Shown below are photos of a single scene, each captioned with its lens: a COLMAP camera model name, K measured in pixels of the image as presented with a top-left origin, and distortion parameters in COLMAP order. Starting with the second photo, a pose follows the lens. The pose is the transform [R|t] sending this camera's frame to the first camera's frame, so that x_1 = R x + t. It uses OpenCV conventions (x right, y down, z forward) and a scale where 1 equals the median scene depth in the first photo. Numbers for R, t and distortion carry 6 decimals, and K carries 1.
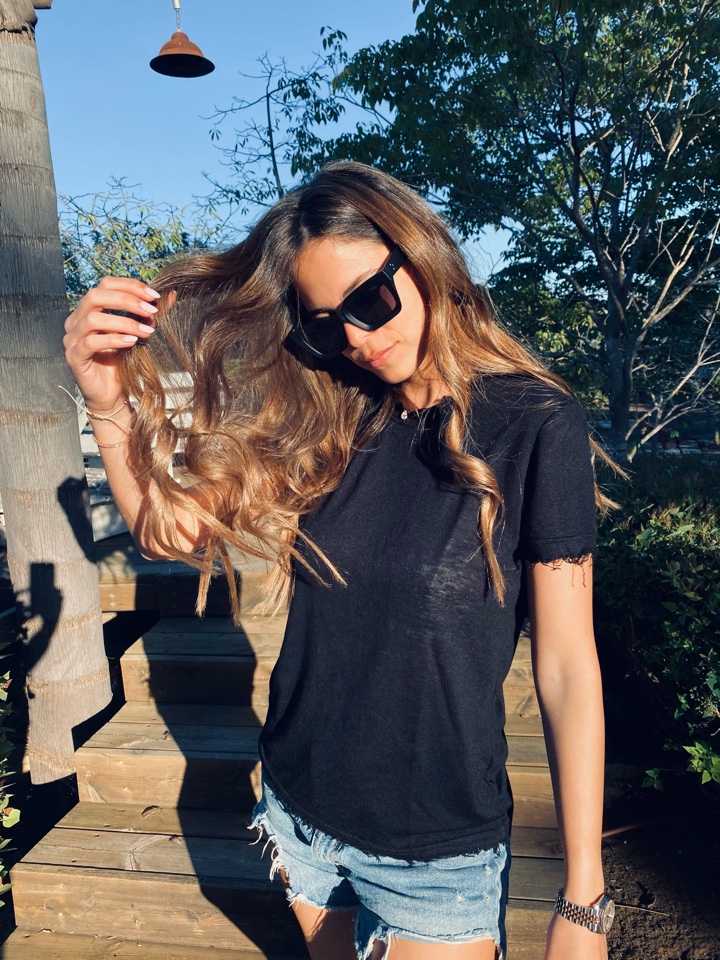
lens RADIAL K [[731.6, 0, 361.9], [0, 731.6, 472.2], [0, 0, 1]] dist [0.007133, -0.004311]
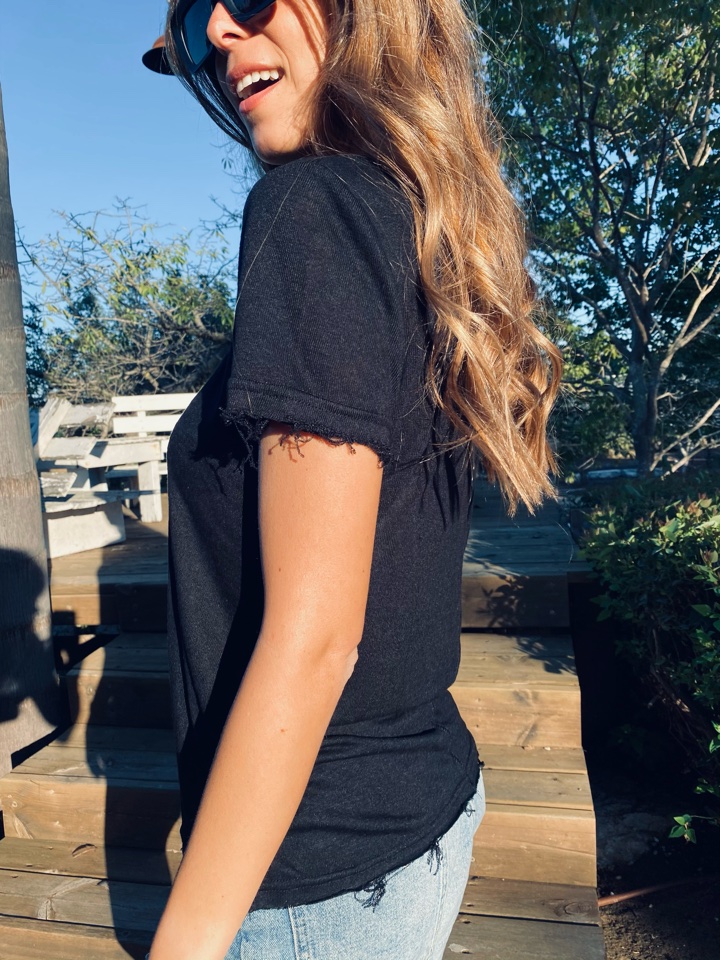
lens RADIAL K [[729.6, 0, 357.5], [0, 729.6, 491.8], [0, 0, 1]] dist [0.005953, -0.004517]
pose [[0.999216, 0.009247, -0.038500, 0.056312], [-0.010973, 0.998933, -0.044862, 0.078401], [0.038044, 0.045249, 0.998251, 0.140581]]
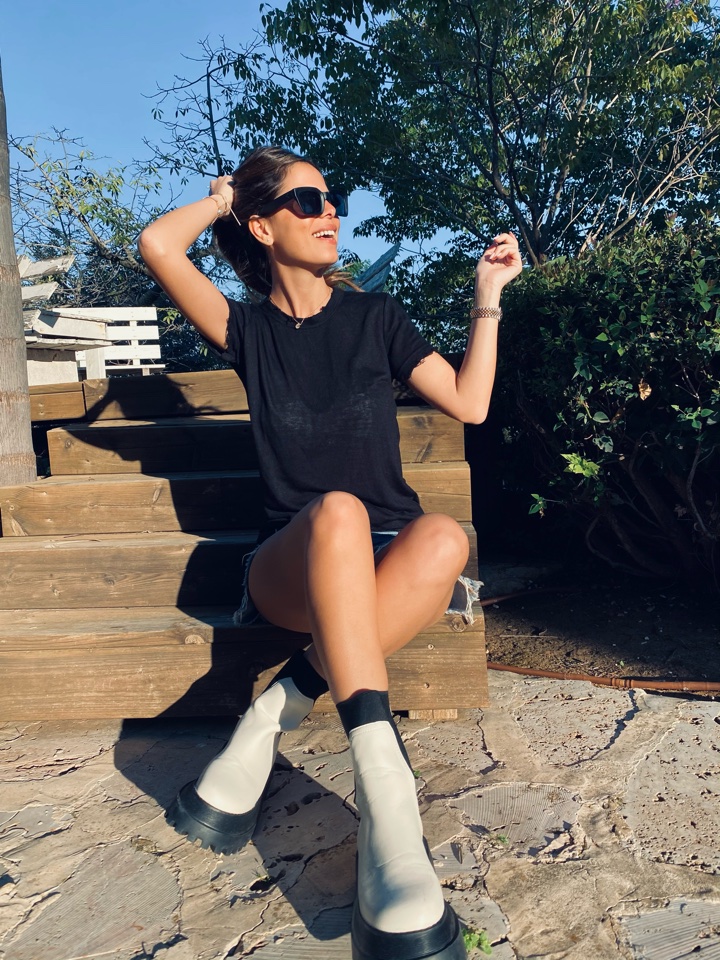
lens RADIAL K [[735.5, 0, 360.0], [0, 735.5, 480.0], [0, 0, 1]] dist [0.008675, 0.003134]
pose [[0.997503, 0.002075, 0.070597, 0.047890], [0.003311, 0.997095, -0.076092, 0.445733], [-0.070550, 0.076136, 0.994598, -0.086412]]
